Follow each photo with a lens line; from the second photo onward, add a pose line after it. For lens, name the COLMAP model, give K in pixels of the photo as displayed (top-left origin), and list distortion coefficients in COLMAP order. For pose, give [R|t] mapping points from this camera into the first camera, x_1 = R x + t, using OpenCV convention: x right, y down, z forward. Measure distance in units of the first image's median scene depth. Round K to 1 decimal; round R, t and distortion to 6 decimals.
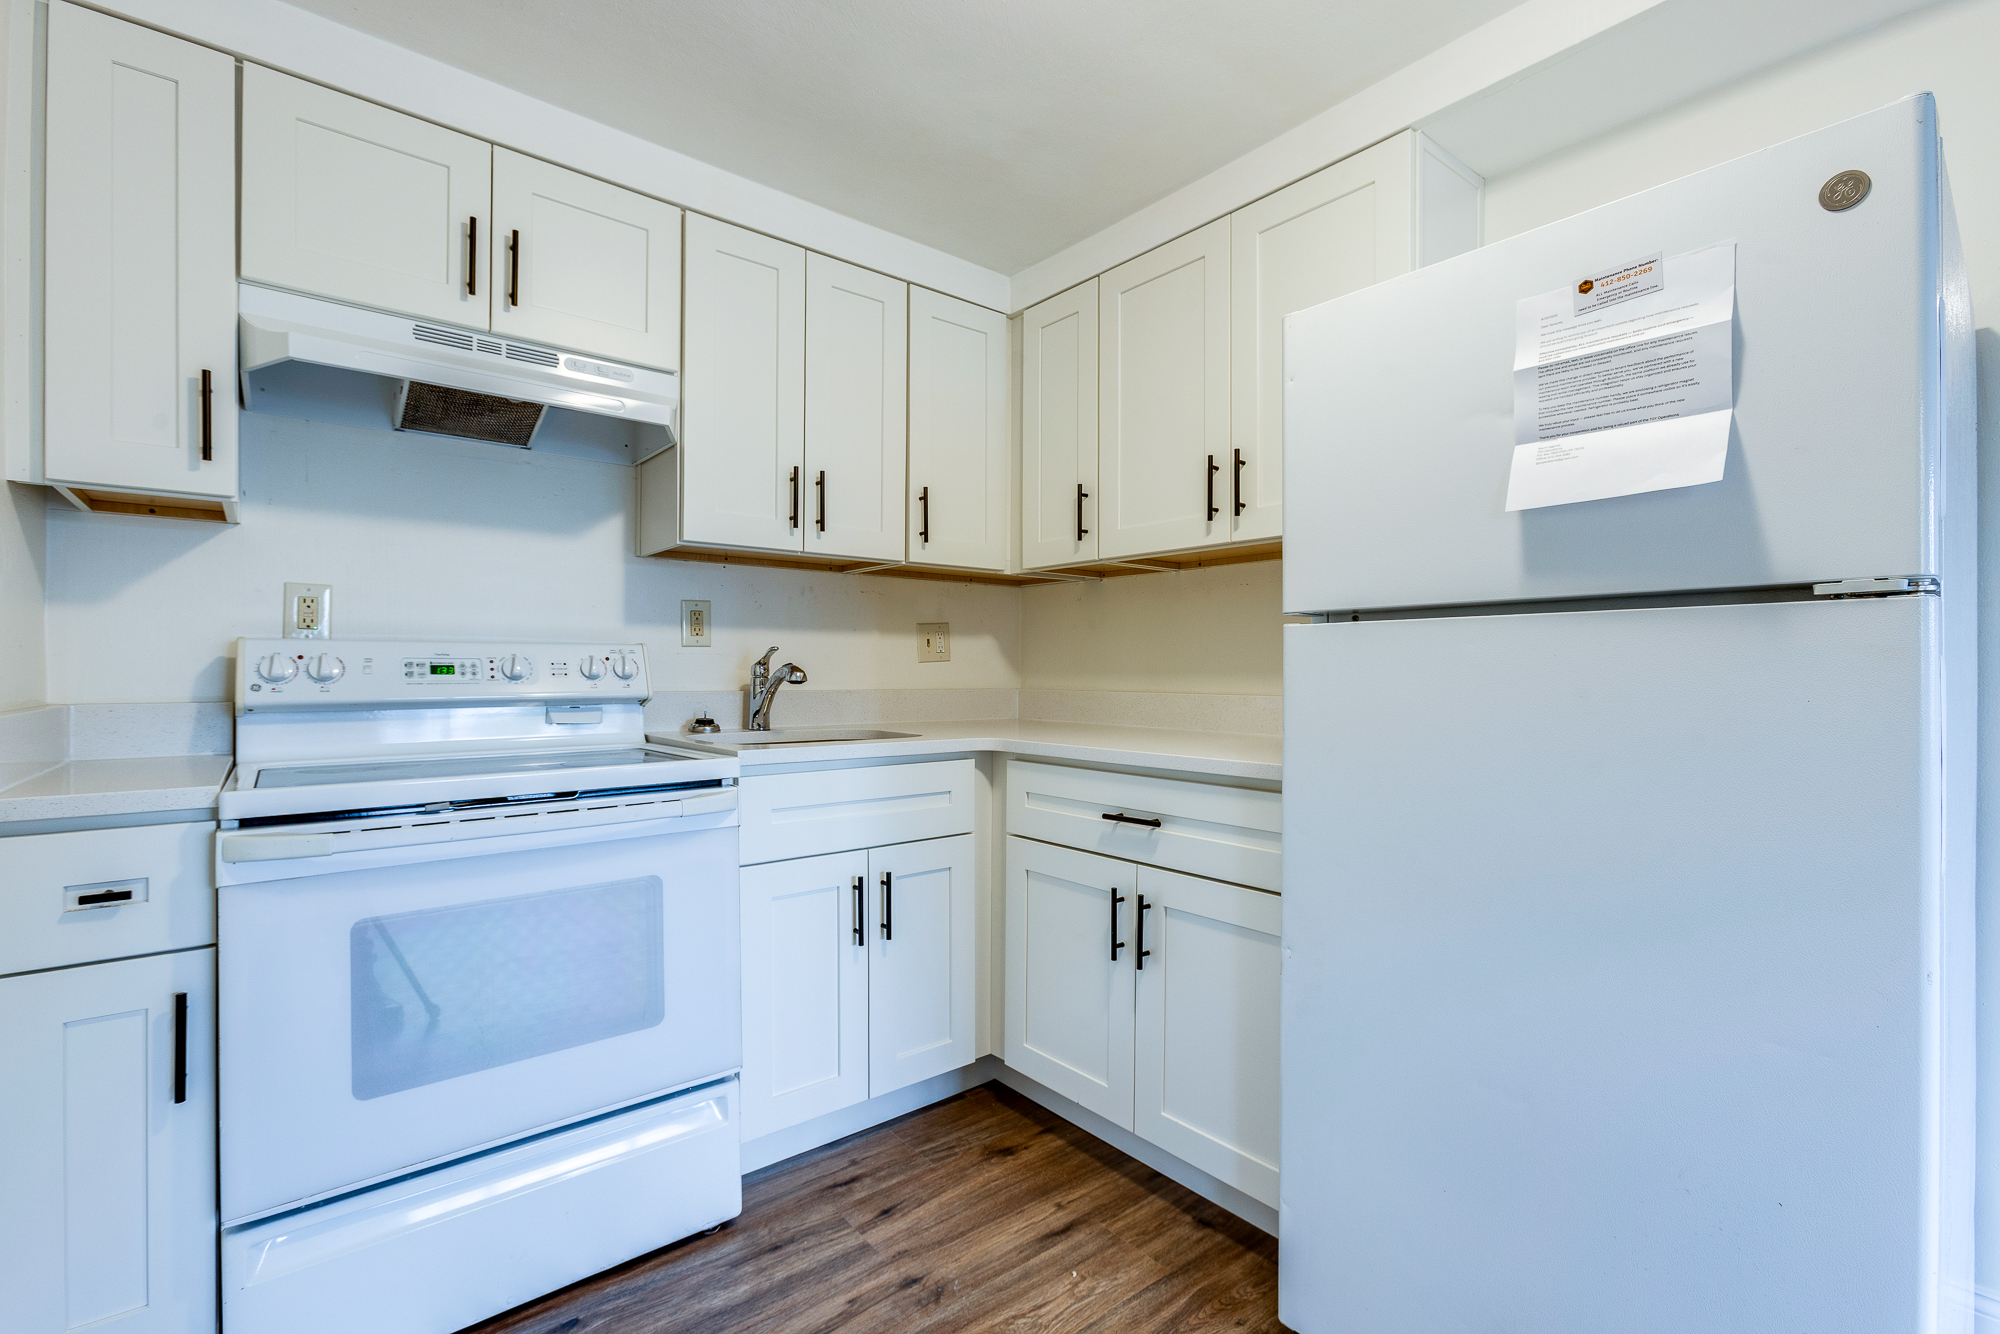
lens RADIAL K [[881.2, 0, 950.0], [0, 881.2, 669.2], [0, 0, 1]] dist [0.000539, 0.000269]
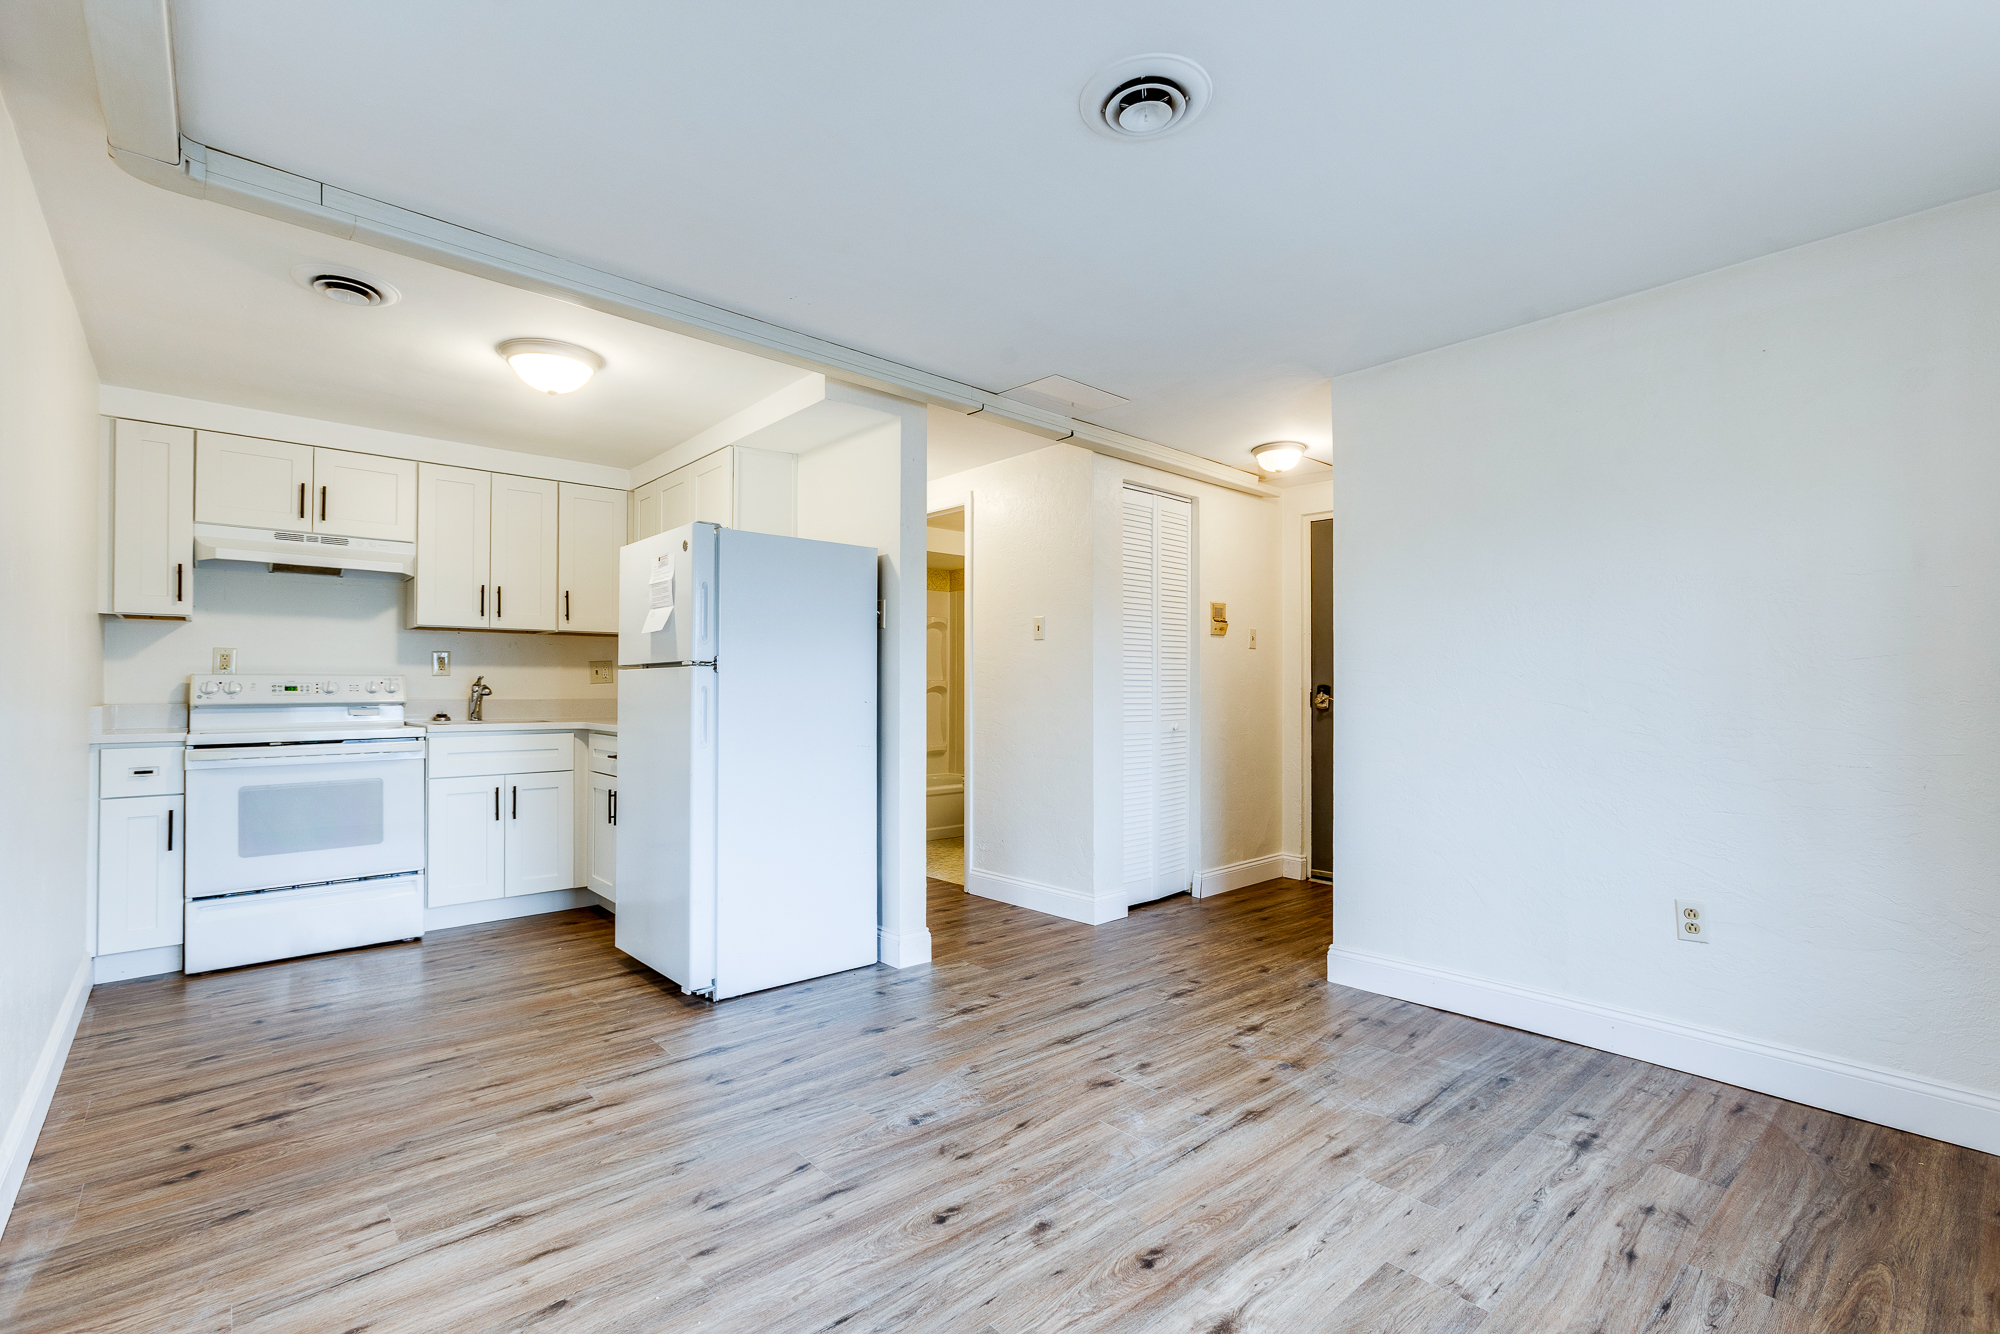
lens RADIAL K [[925.6, 0, 989.2], [0, 925.6, 673.1], [0, 0, 1]] dist [-0.017980, 0.010738]
pose [[0.998781, -0.002601, 0.049290, 1.042791], [0.003413, 0.999860, -0.016403, 0.005599], [-0.049241, 0.016552, 0.998650, -1.354550]]
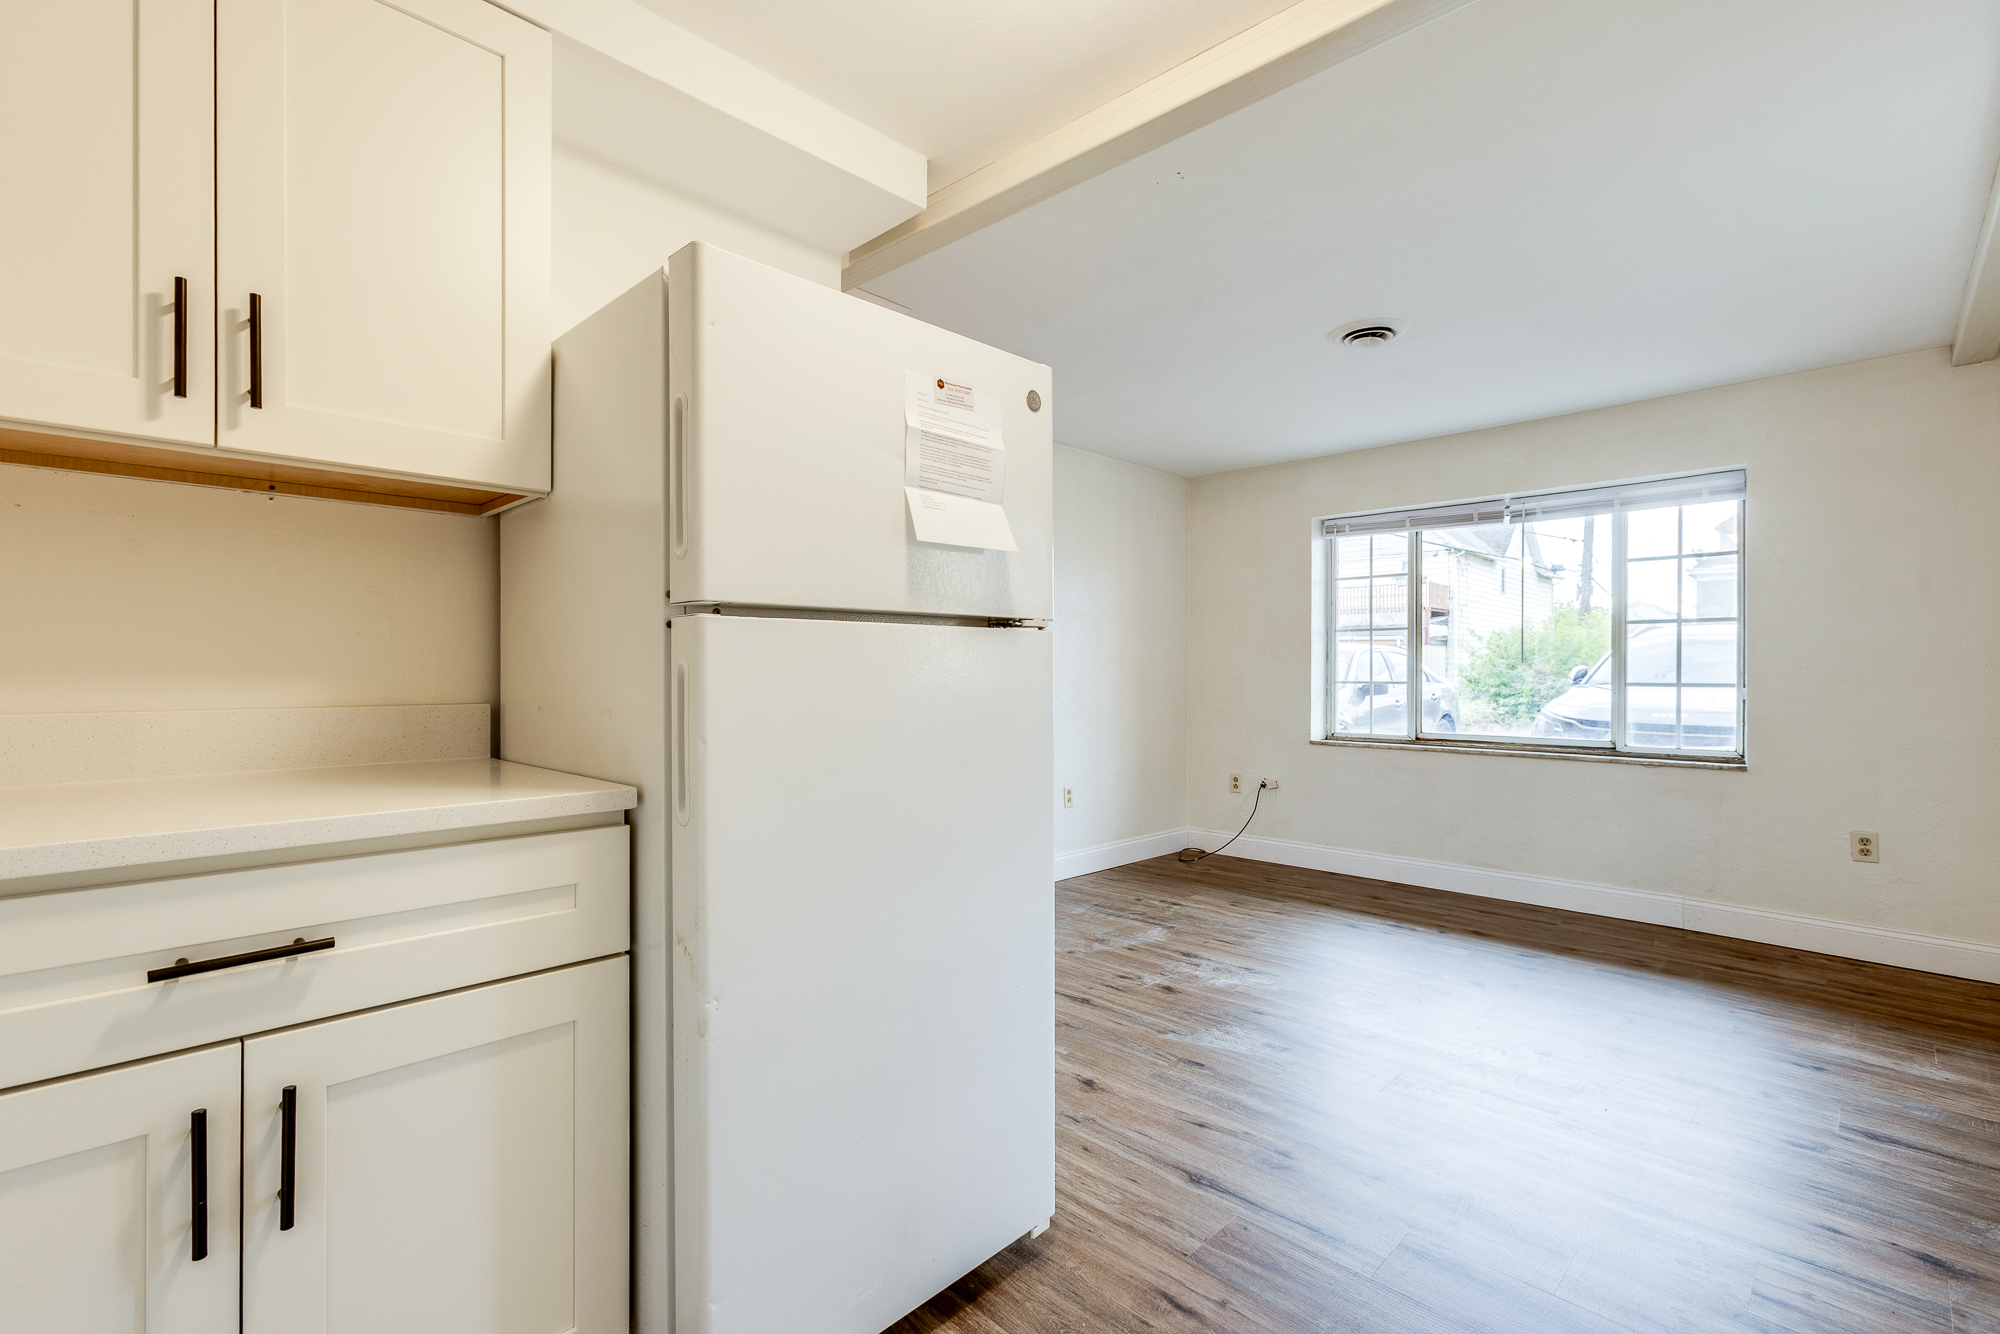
lens RADIAL K [[897.4, 0, 1020.8], [0, 897.4, 673.9], [0, 0, 1]] dist [0.000958, 0.001218]
pose [[-0.156236, -0.007262, 0.987693, -0.381691], [-0.003725, 0.999970, 0.006763, -0.000245], [-0.987713, -0.002623, -0.156258, 0.635841]]
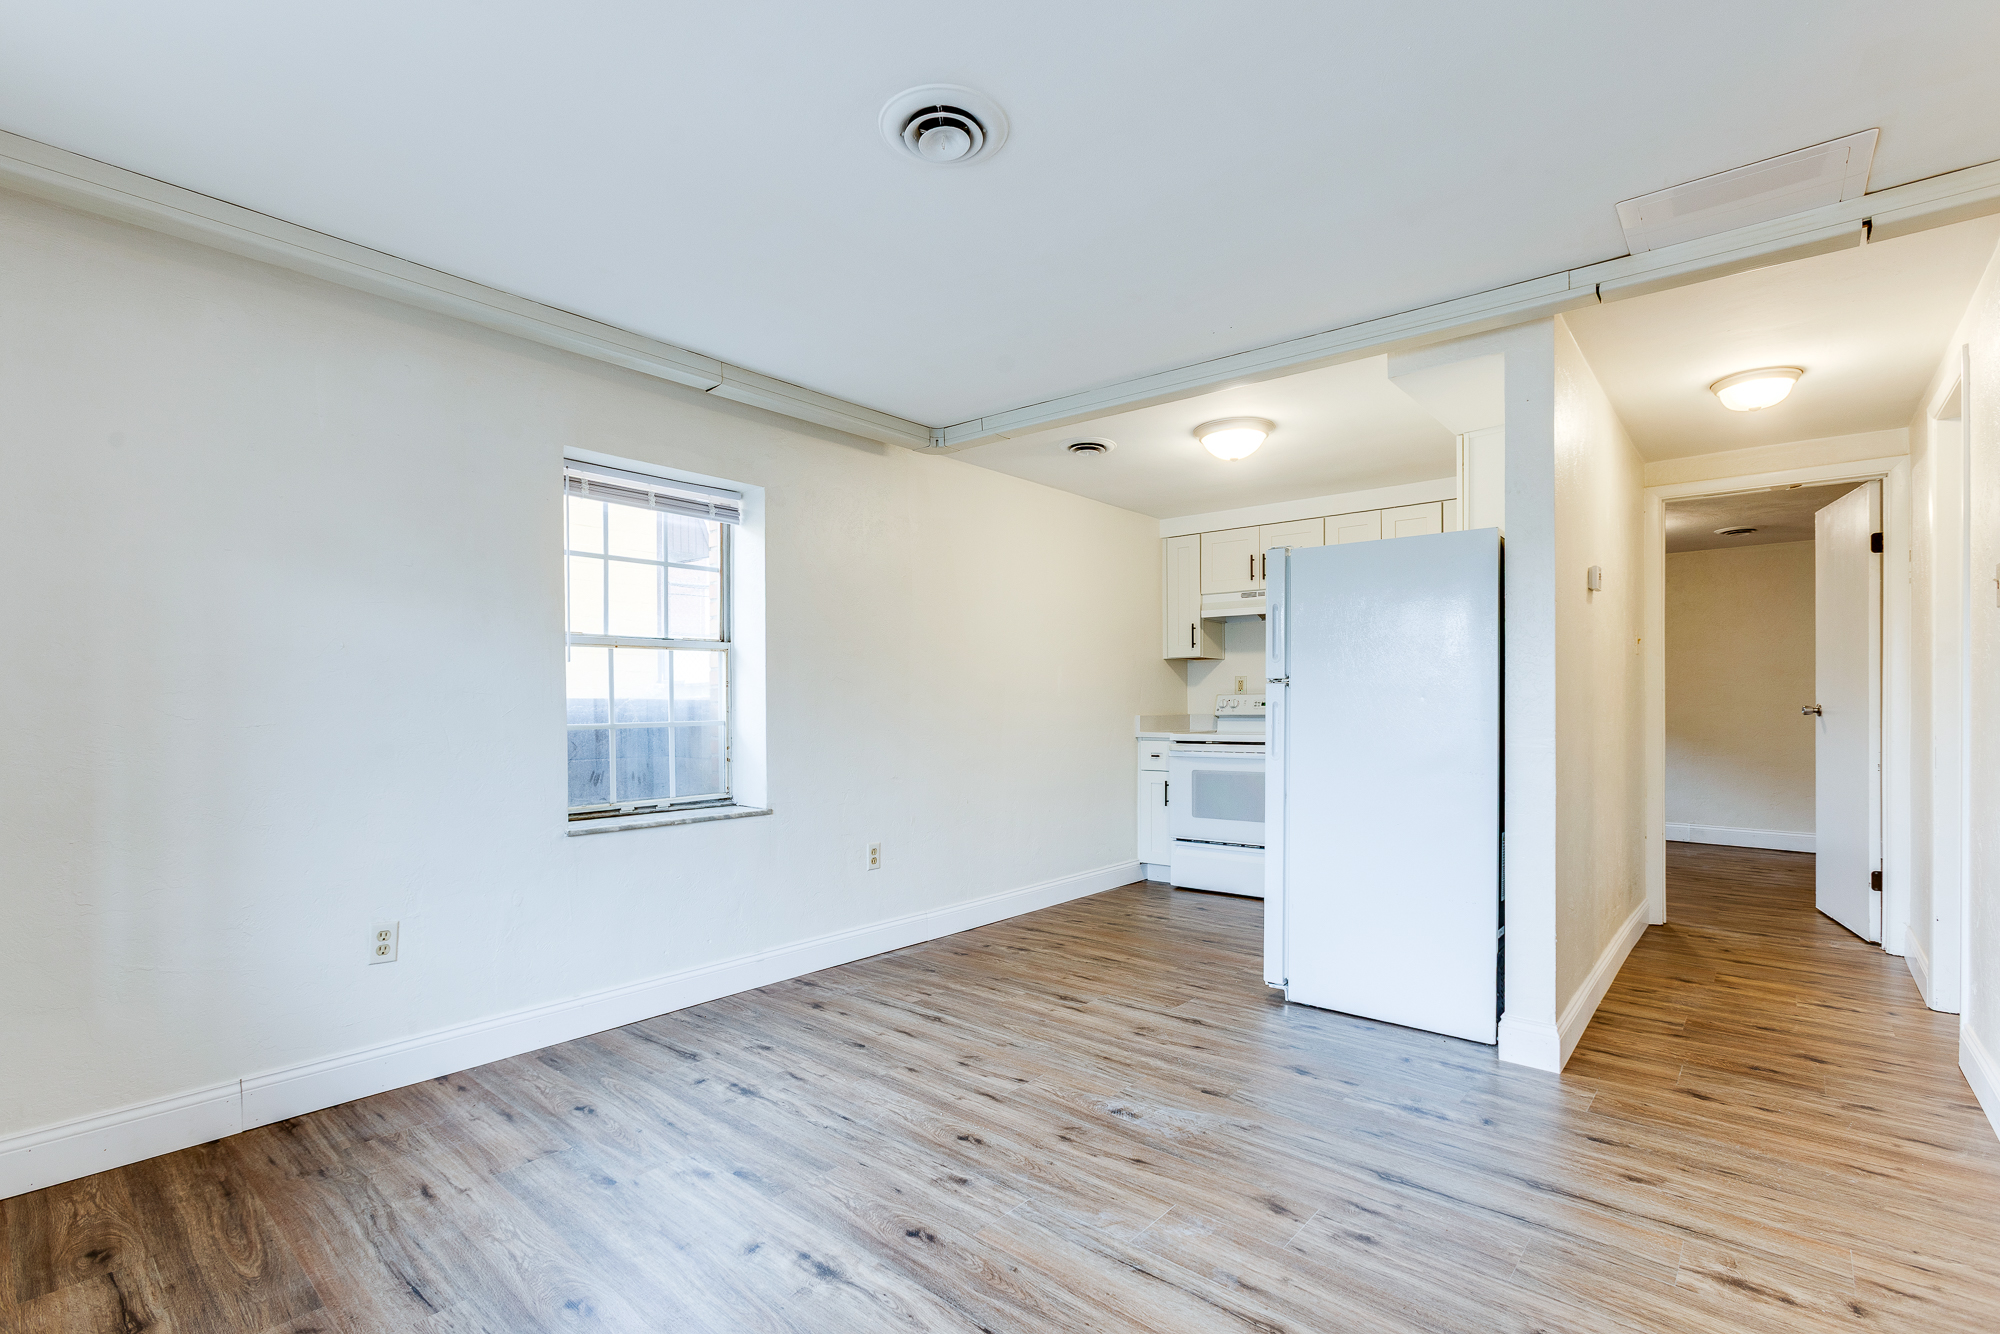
lens RADIAL K [[900.0, 0, 968.6], [0, 900.0, 710.0], [0, 0, 1]] dist [-0.002615, 0.000848]
pose [[0.166414, 0.001260, -0.986055, 2.312293], [0.005247, 0.999984, 0.002164, 0.008410], [0.986042, -0.005534, 0.166404, -0.471502]]
